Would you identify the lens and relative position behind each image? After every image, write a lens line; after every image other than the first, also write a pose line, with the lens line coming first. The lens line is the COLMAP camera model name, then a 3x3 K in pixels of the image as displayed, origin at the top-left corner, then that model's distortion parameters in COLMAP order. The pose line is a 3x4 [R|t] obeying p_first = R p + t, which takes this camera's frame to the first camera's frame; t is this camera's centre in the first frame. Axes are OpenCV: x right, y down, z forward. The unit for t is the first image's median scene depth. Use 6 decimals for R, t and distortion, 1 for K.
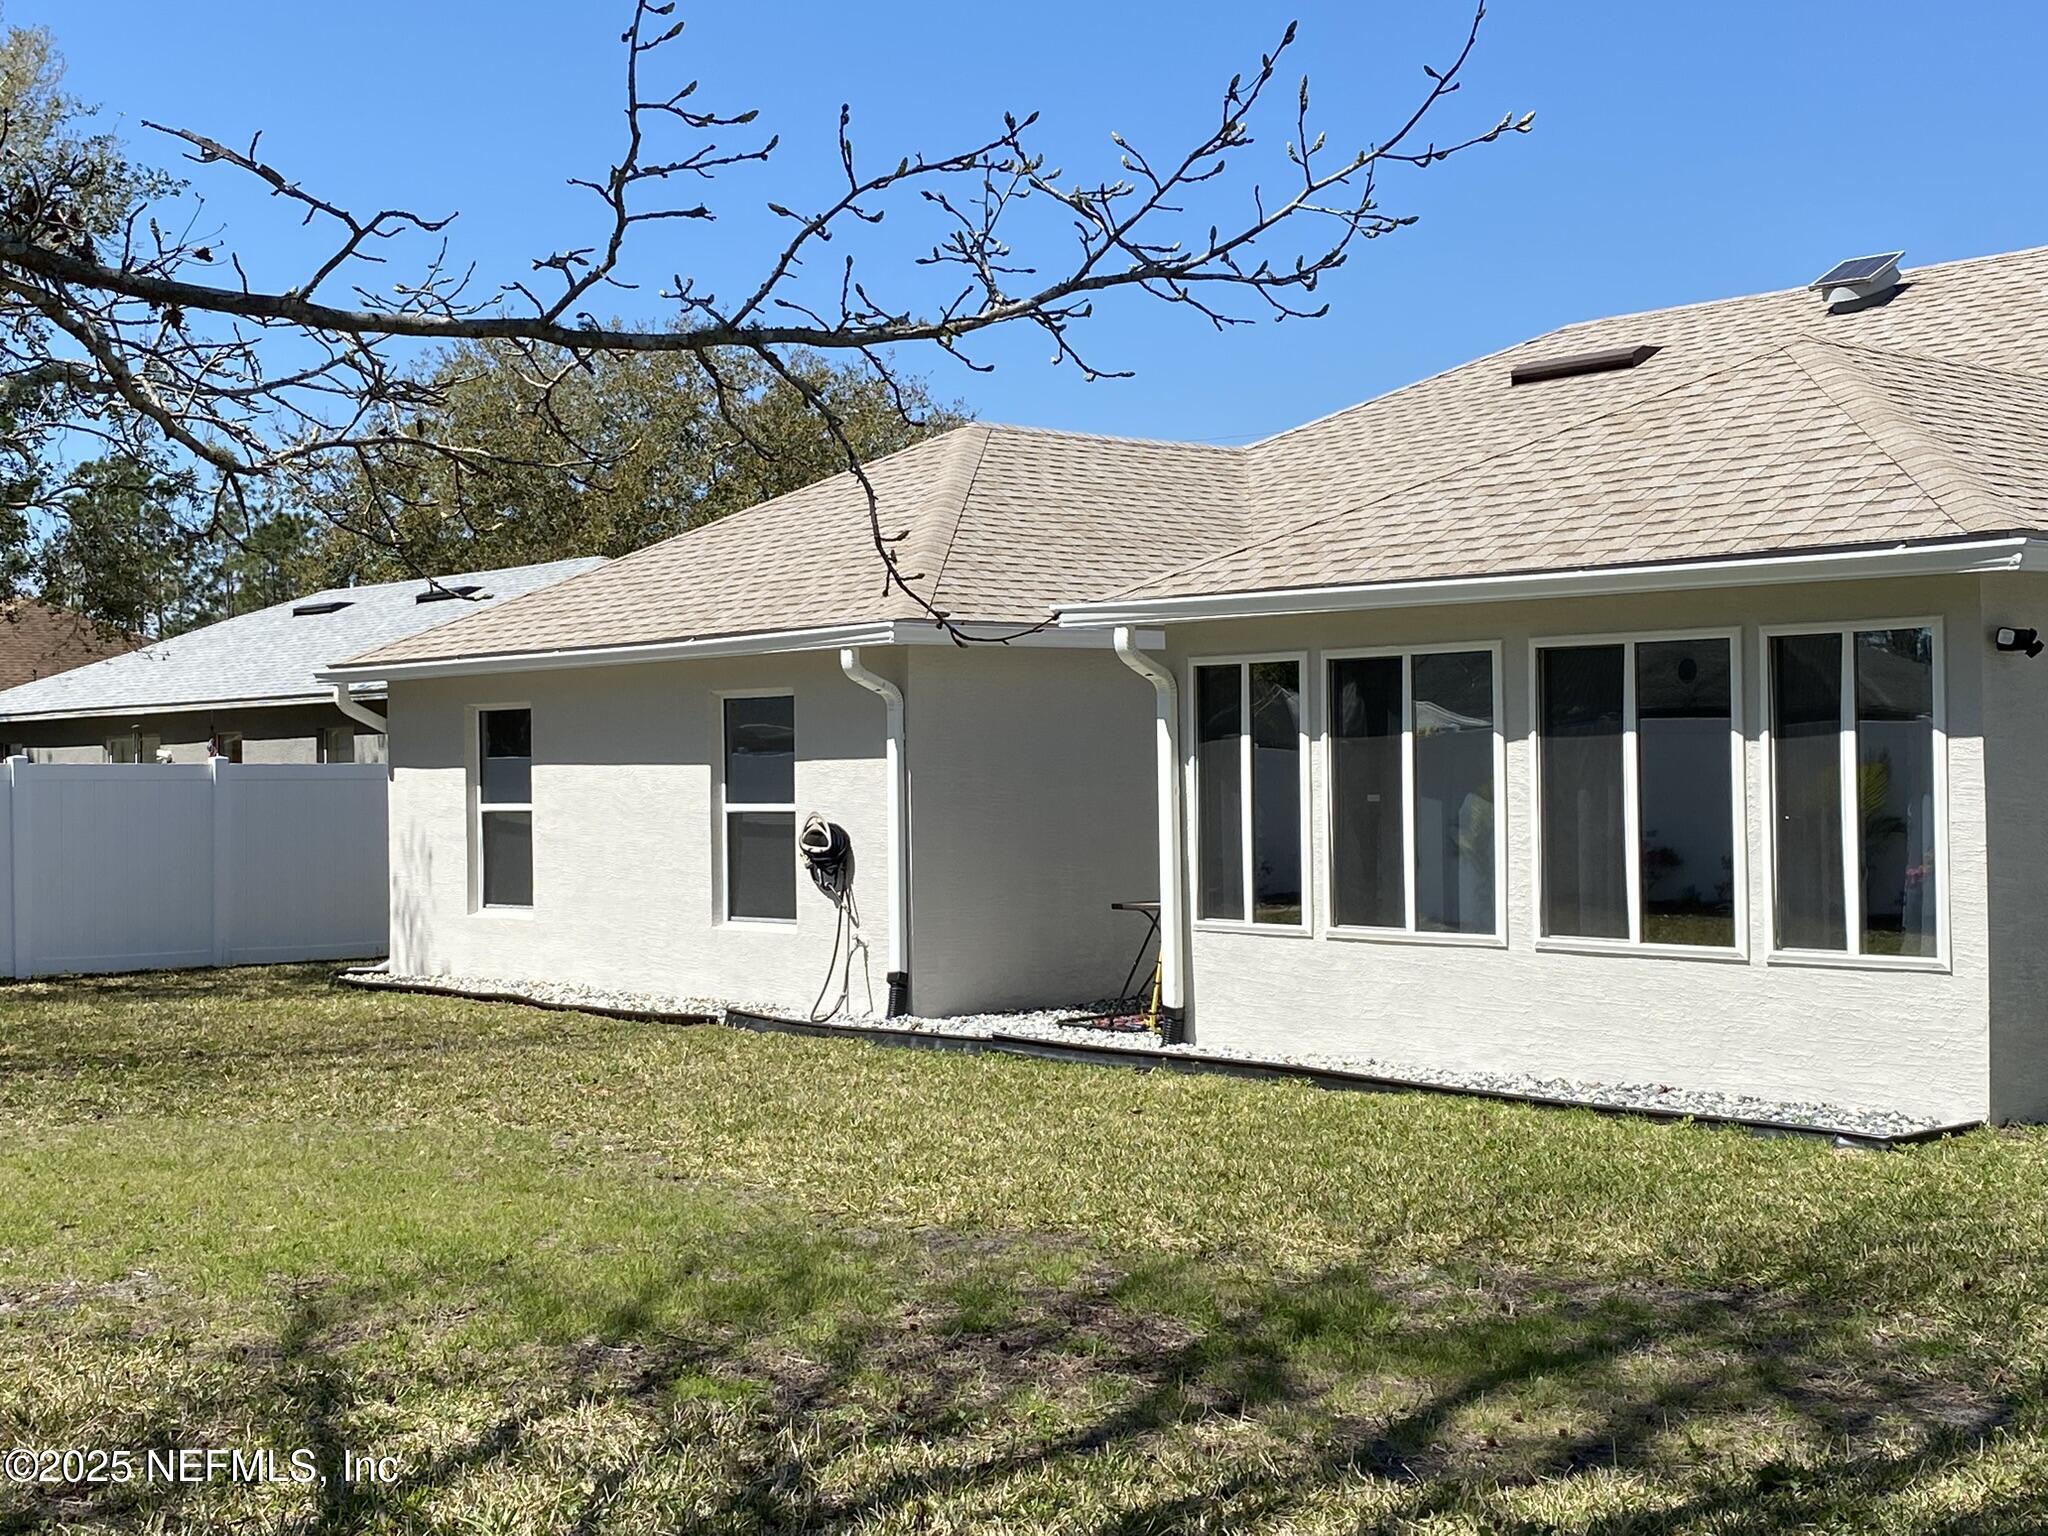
lens RADIAL K [[2755.1, 0, 1024.0], [0, 2755.1, 768.0], [0, 0, 1]] dist [0.202915, -0.811702]
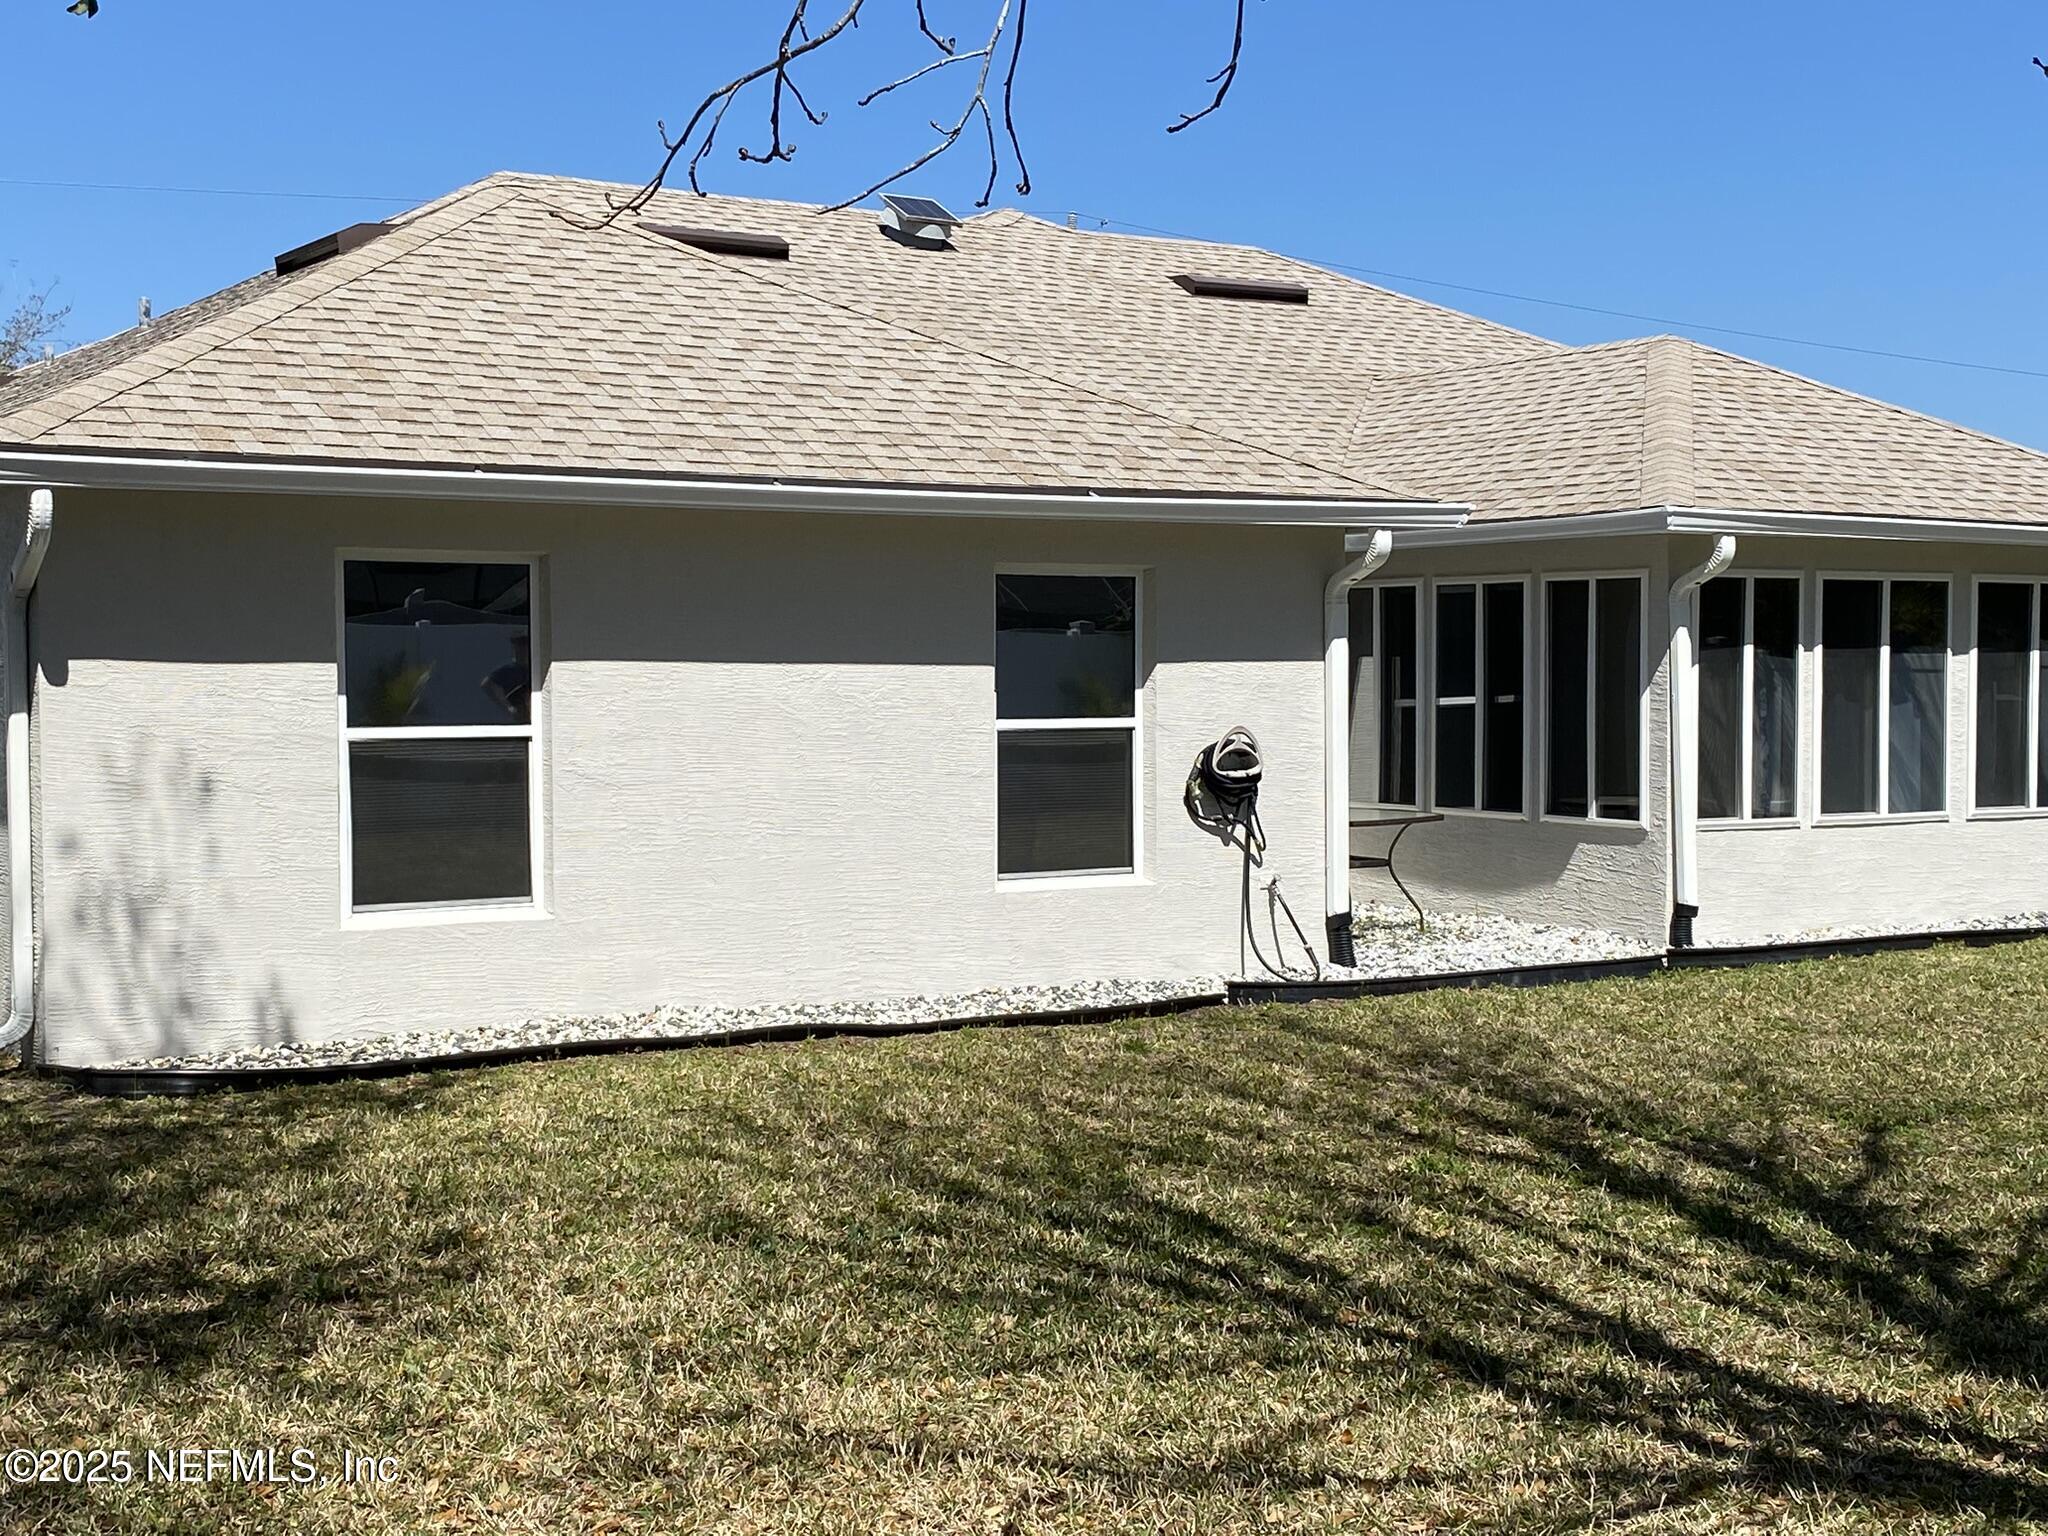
lens RADIAL K [[2755.1, 0, 1024.0], [0, 2755.1, 768.0], [0, 0, 1]] dist [0.202915, -0.811702]
pose [[0.160439, -0.028234, 0.986642, -1.023906], [-0.005829, 0.999546, 0.029551, 0.005483], [-0.987029, -0.010492, 0.160202, 1.091564]]
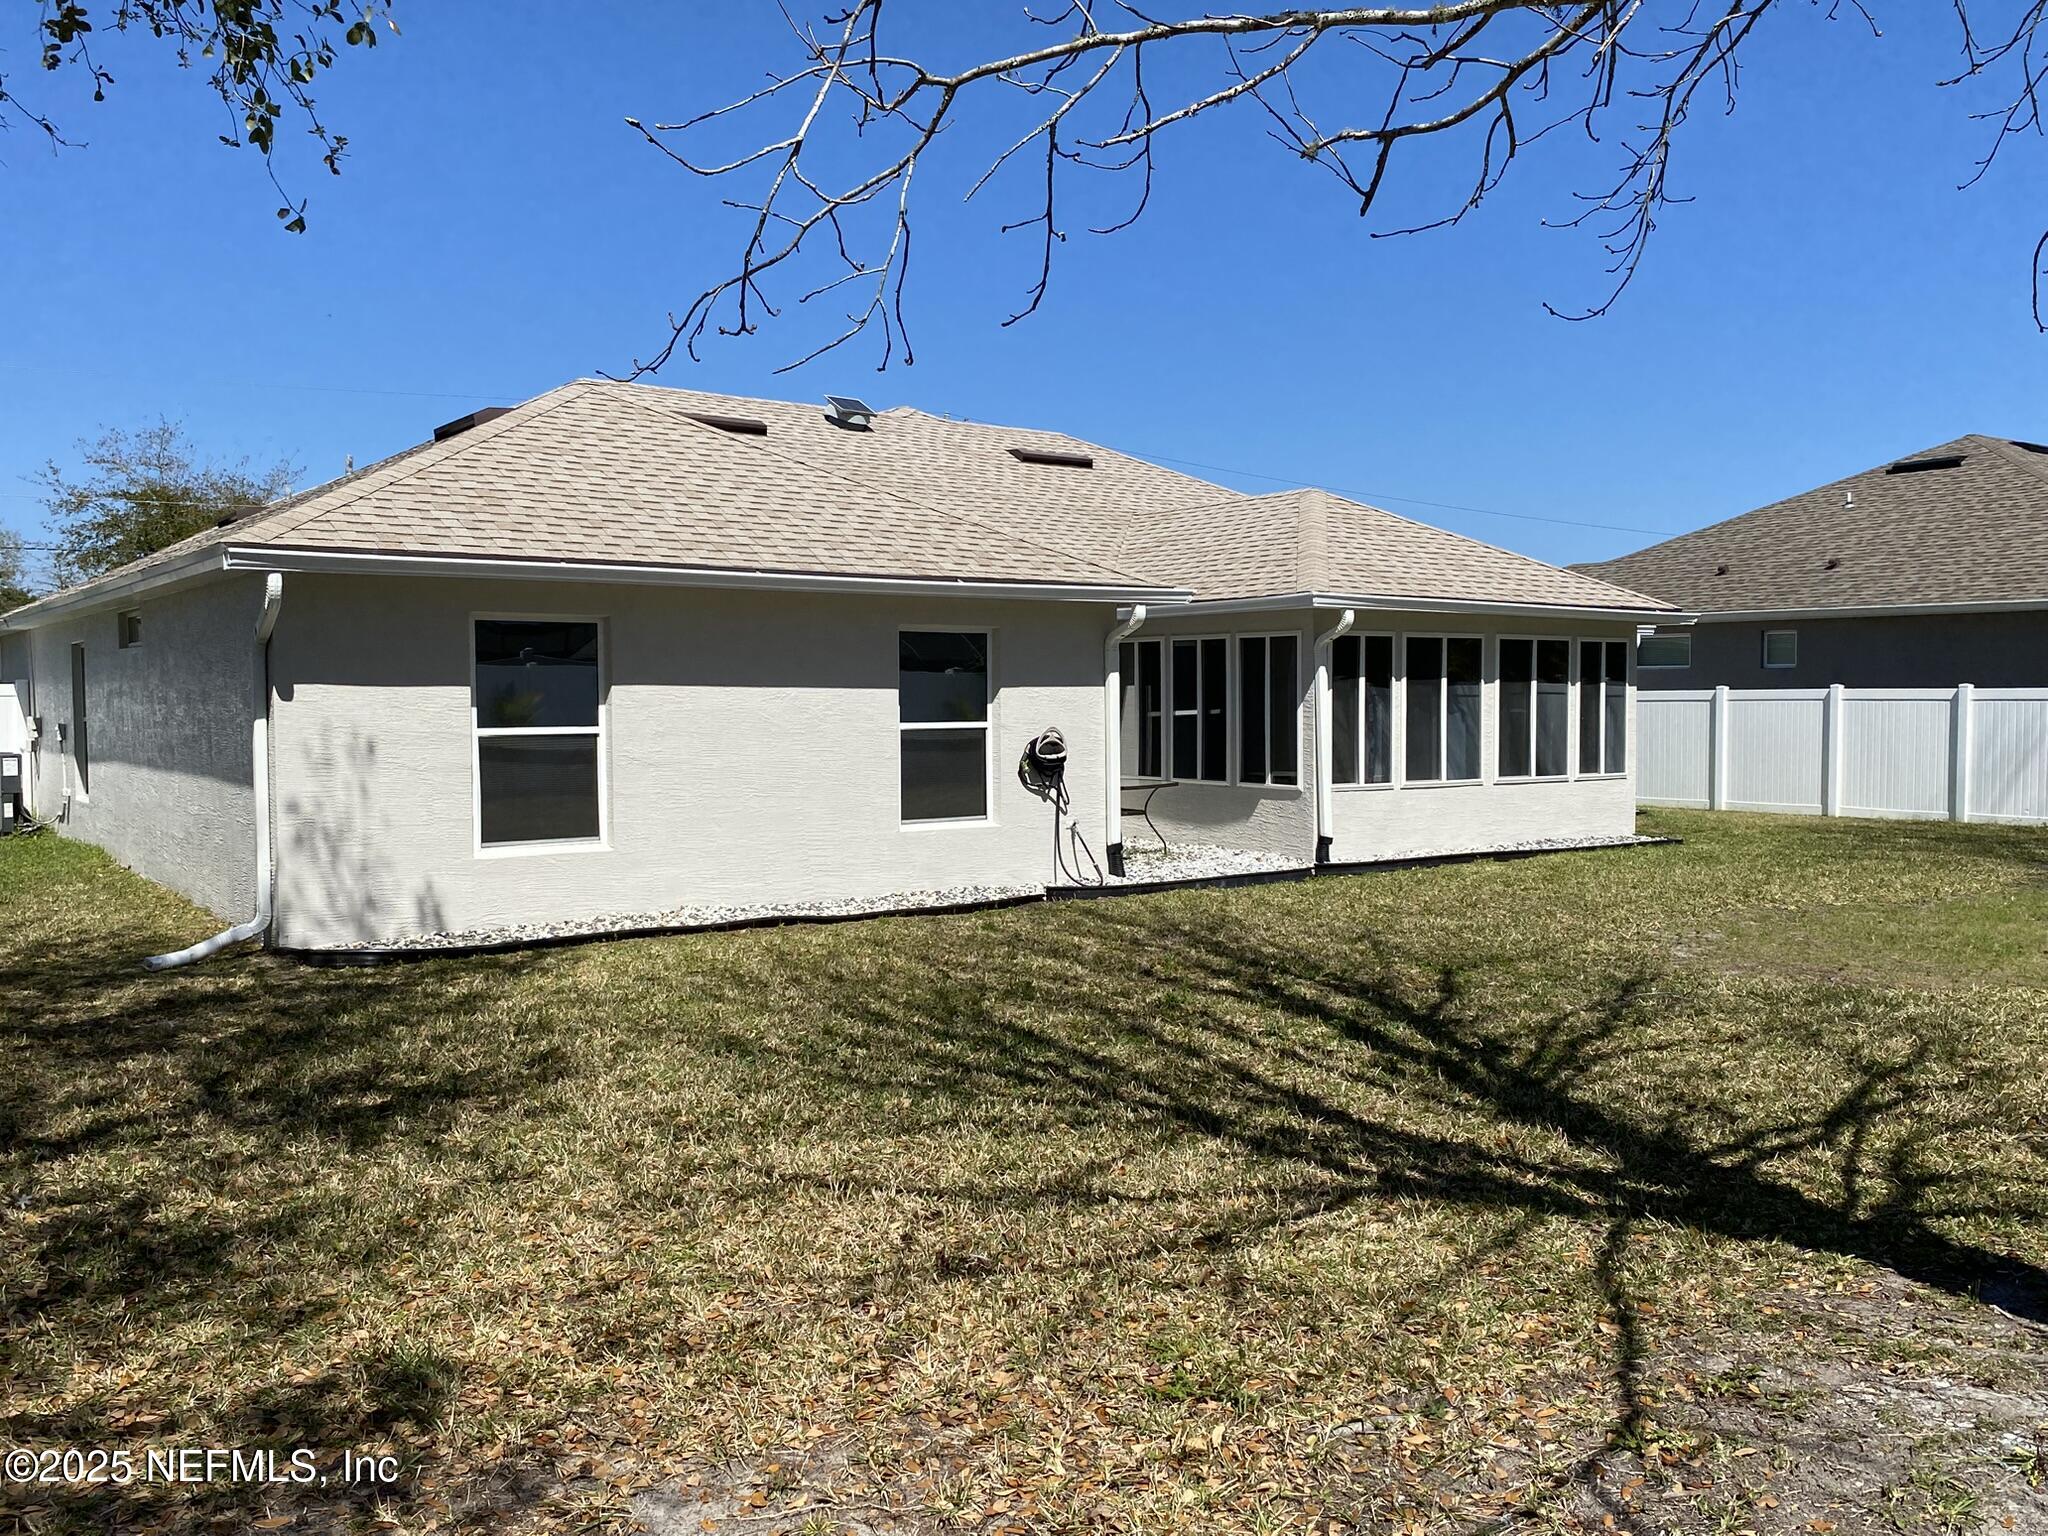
lens RADIAL K [[1686.2, 0, 1039.8], [0, 1686.2, 749.1], [0, 0, 1]] dist [0.193641, -0.695388]
pose [[0.090610, -0.021051, 0.995664, -1.001553], [-0.002302, 0.999769, 0.021347, 0.011092], [-0.995884, -0.004227, 0.090540, 1.093379]]
